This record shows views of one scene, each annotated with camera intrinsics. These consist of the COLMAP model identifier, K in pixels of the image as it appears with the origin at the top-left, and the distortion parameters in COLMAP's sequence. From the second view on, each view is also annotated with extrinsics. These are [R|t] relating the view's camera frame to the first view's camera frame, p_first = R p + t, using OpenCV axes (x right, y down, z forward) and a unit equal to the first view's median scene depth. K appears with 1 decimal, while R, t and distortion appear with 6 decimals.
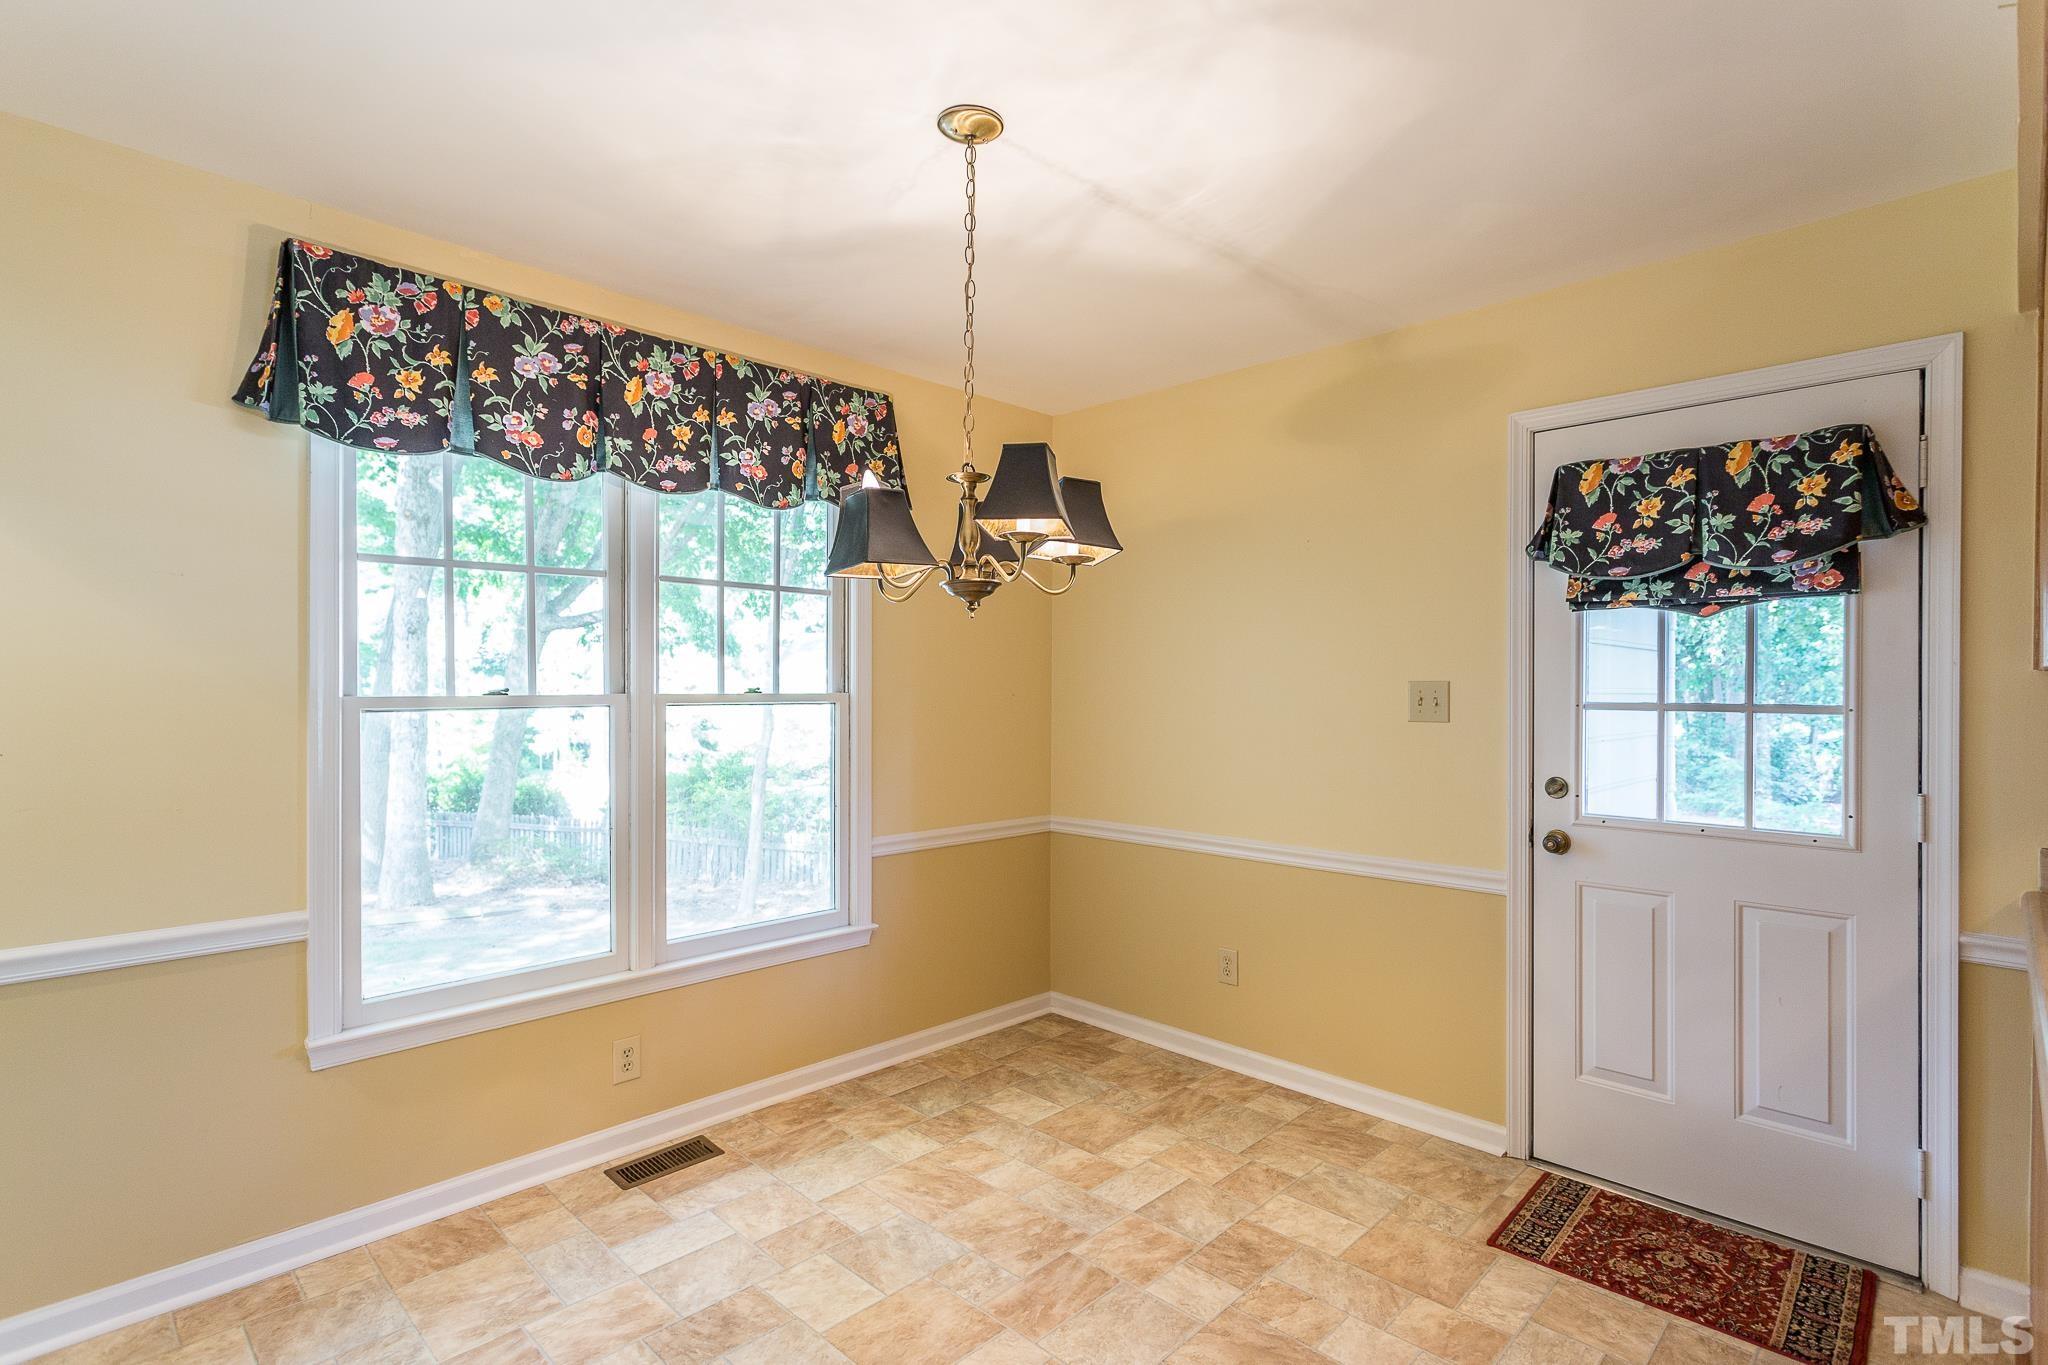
lens RADIAL K [[981.4, 0, 1018.6], [0, 981.4, 687.1], [0, 0, 1]] dist [-0.004171, -0.000851]
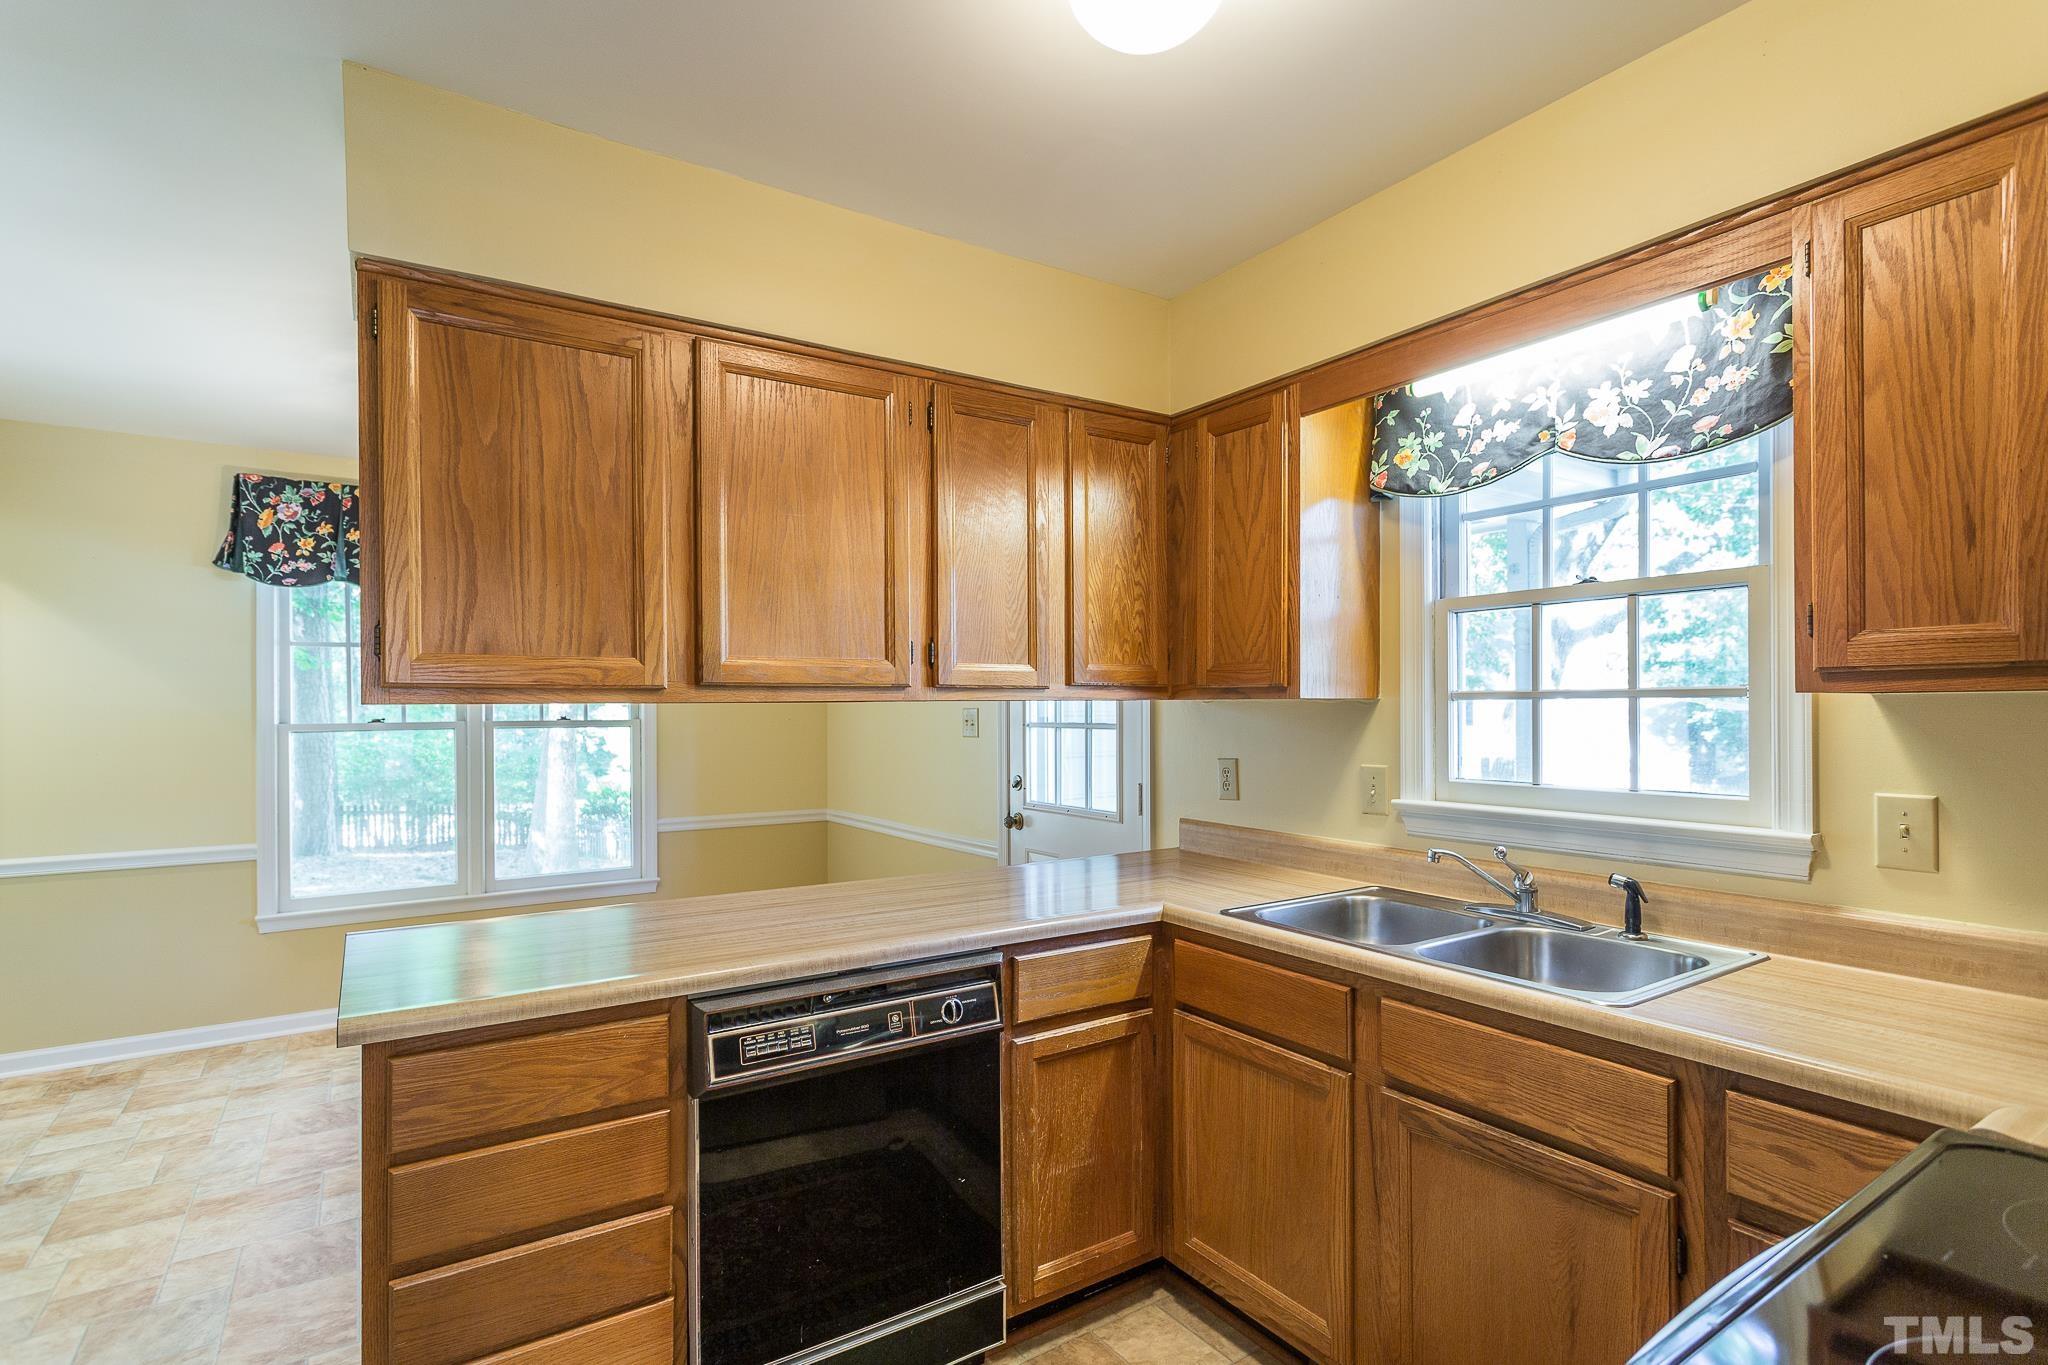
lens RADIAL K [[981.4, 0, 1029.1], [0, 981.4, 707.7], [0, 0, 1]] dist [-0.004171, -0.000851]
pose [[0.976311, -0.011722, -0.216053, 1.037216], [0.010698, 0.999925, -0.005905, 0.005138], [0.216106, 0.003454, 0.976364, -0.442135]]
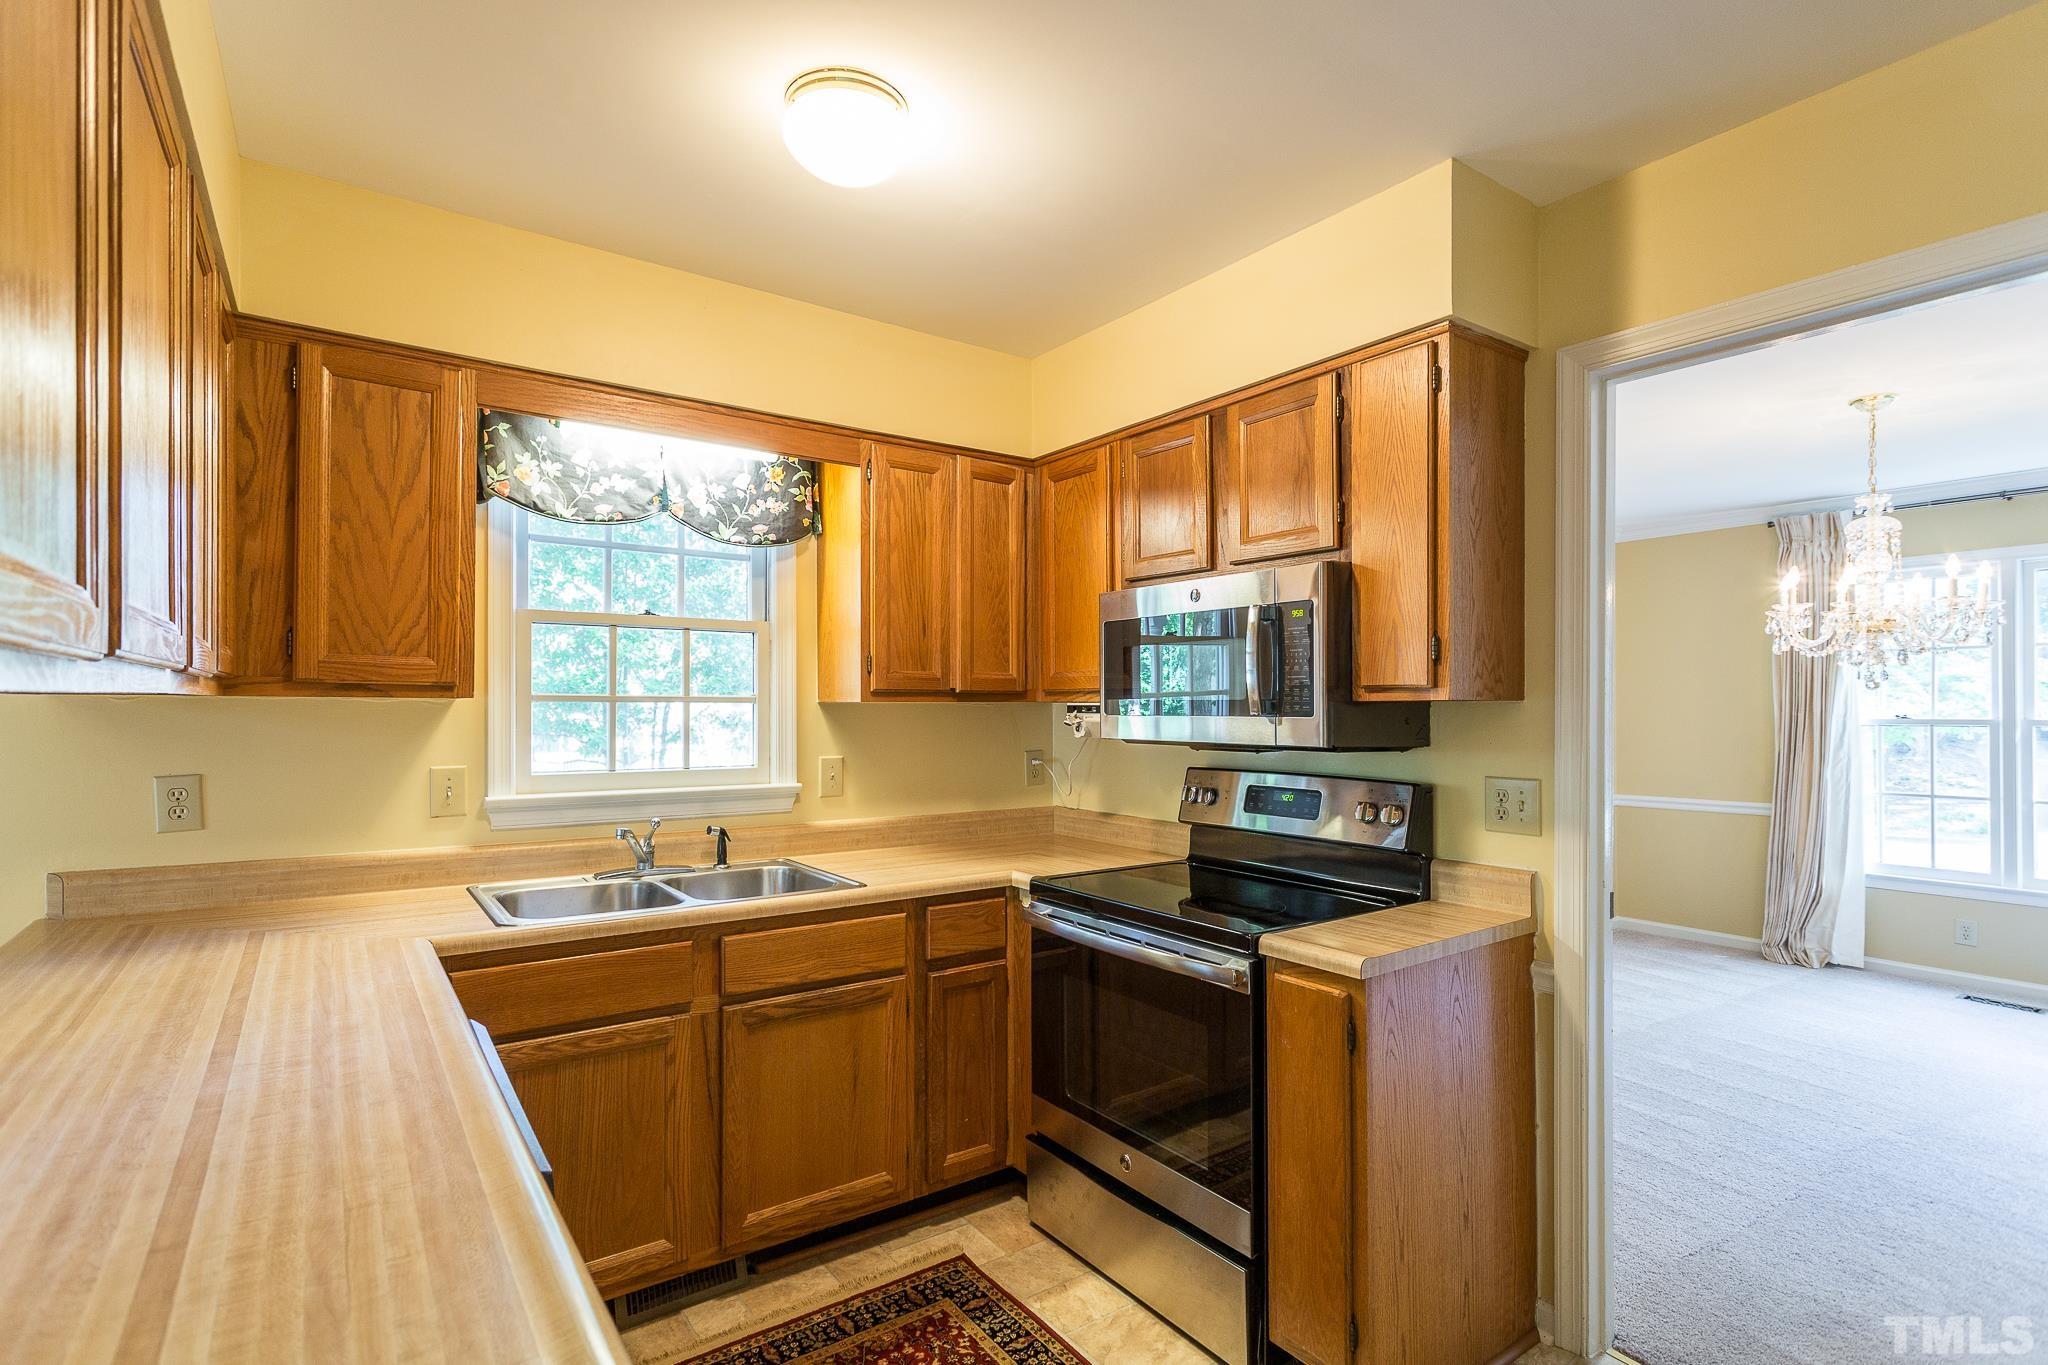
lens RADIAL K [[981.4, 0, 1013.0], [0, 981.4, 701.1], [0, 0, 1]] dist [-0.004171, -0.000851]
pose [[0.191087, 0.000403, 0.981573, -1.227990], [0.001006, 0.999999, -0.000607, -0.019688], [-0.981573, 0.001104, 0.191087, 0.515770]]
